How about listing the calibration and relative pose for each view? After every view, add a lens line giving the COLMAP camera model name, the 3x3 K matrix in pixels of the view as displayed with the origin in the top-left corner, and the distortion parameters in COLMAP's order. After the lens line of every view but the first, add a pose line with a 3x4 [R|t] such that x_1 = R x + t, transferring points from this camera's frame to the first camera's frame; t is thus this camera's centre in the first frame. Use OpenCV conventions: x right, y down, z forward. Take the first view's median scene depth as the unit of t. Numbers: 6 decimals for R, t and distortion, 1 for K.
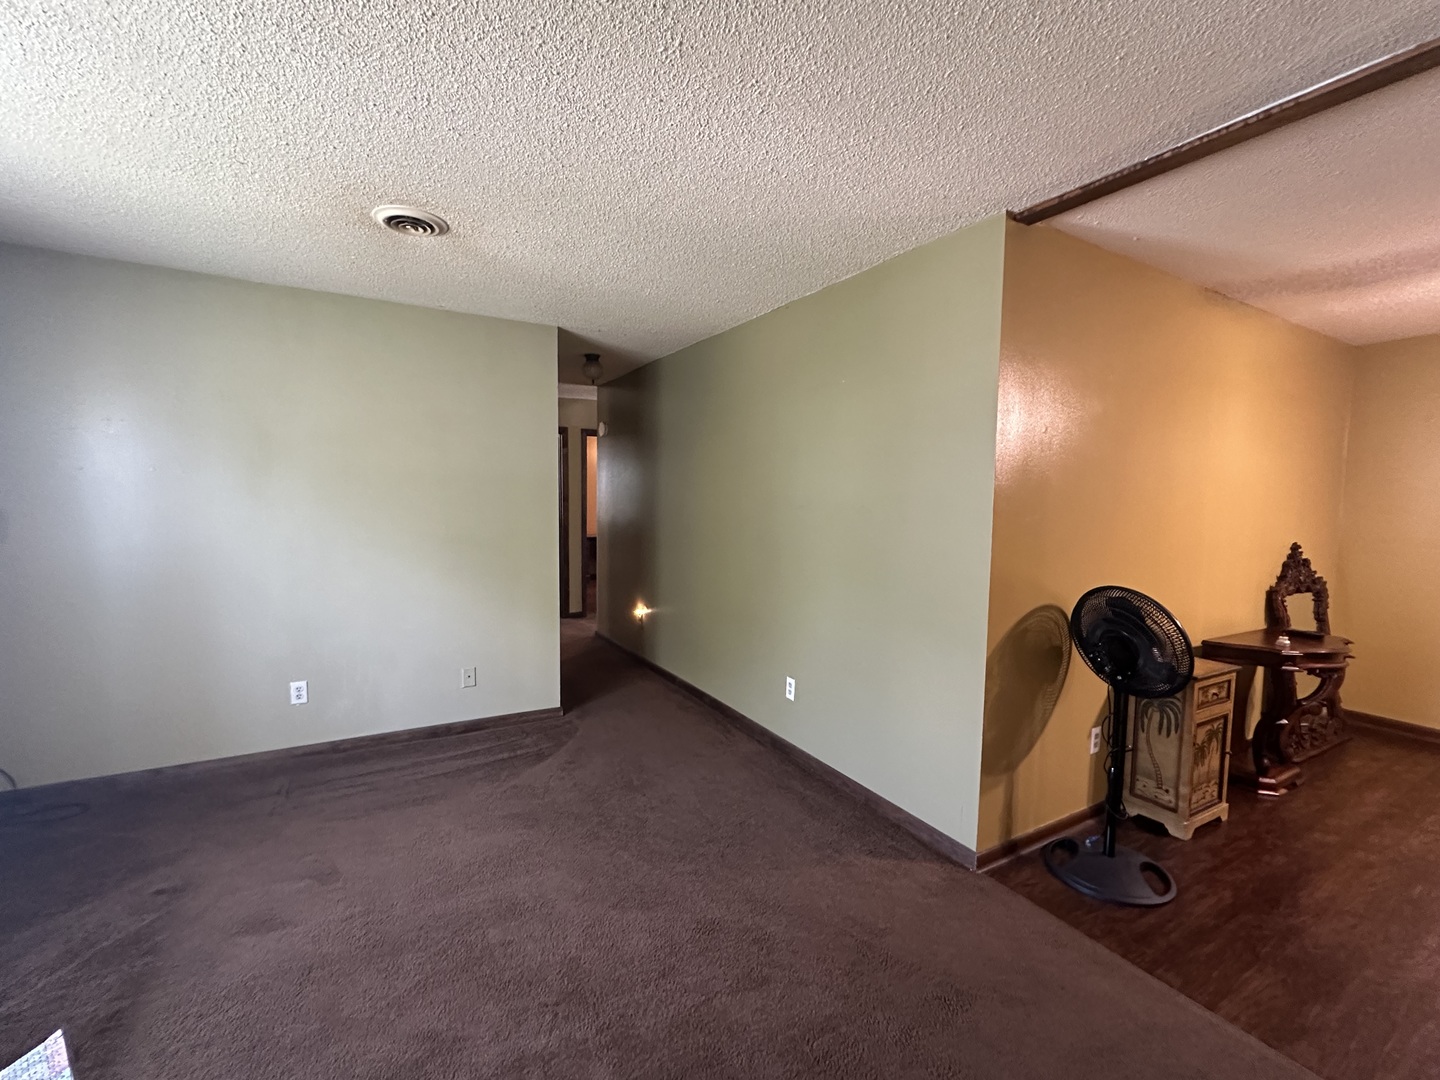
lens RADIAL K [[622.1, 0, 720.0], [0, 622.1, 540.0], [0, 0, 1]] dist [-0.000734, 0.000516]
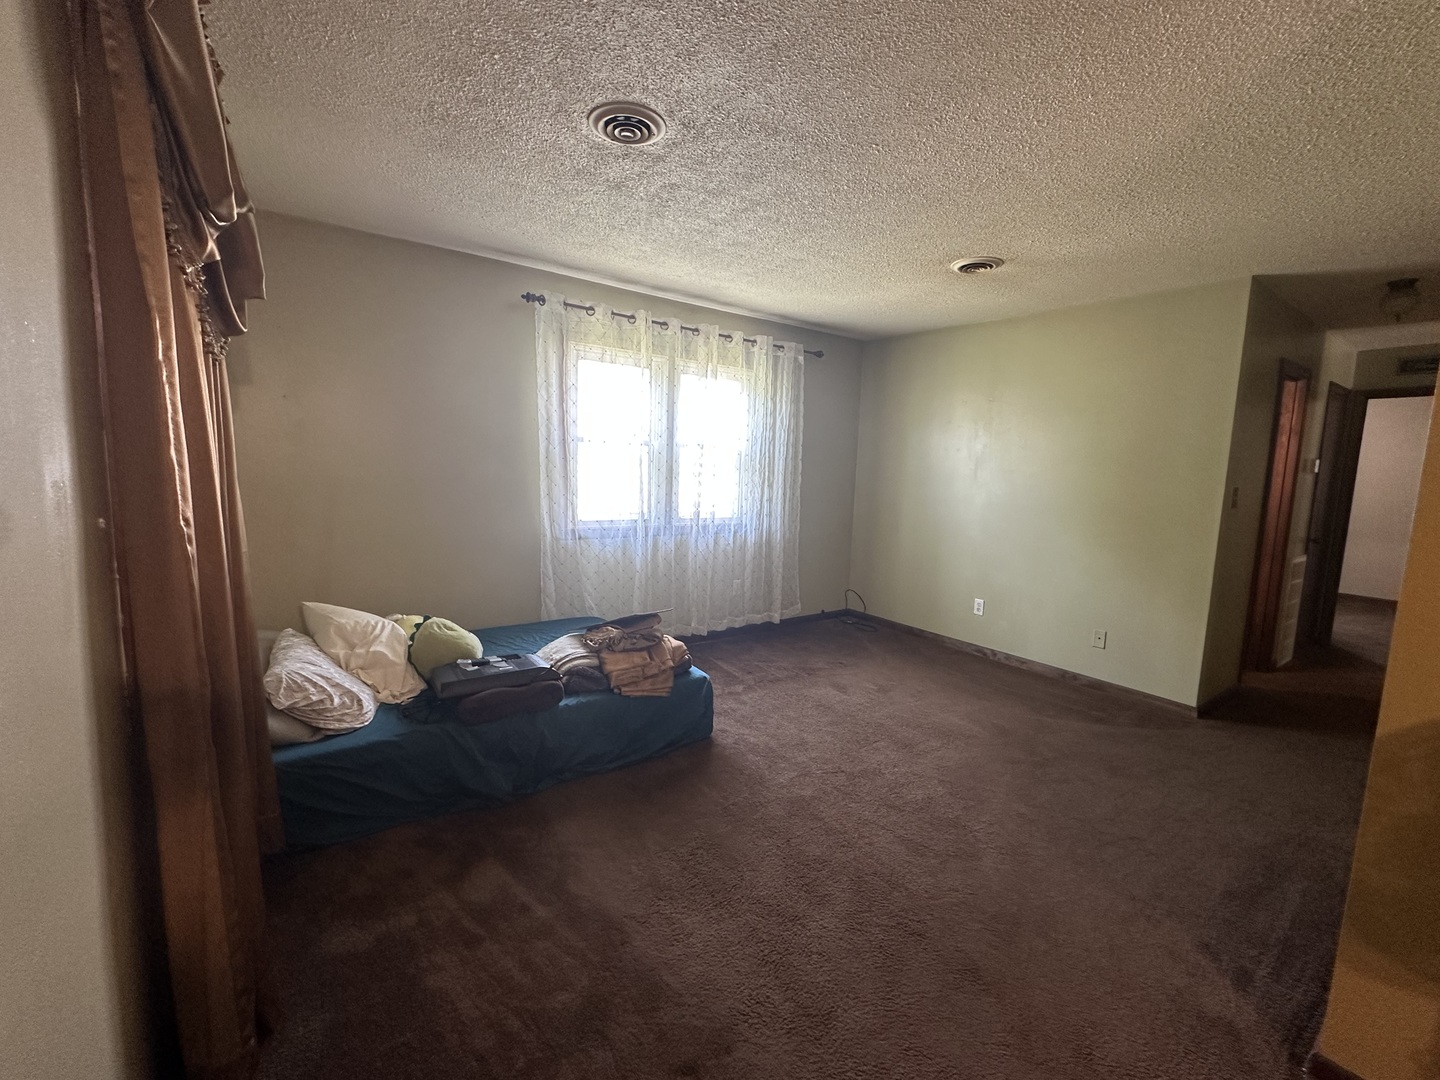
lens RADIAL K [[622.1, 0, 720.0], [0, 622.1, 540.0], [0, 0, 1]] dist [-0.000734, 0.000516]
pose [[0.109260, 0.110362, -0.987868, 0.691910], [-0.113534, 0.988699, 0.097898, 0.025766], [0.987508, 0.101460, 0.120555, 0.253950]]
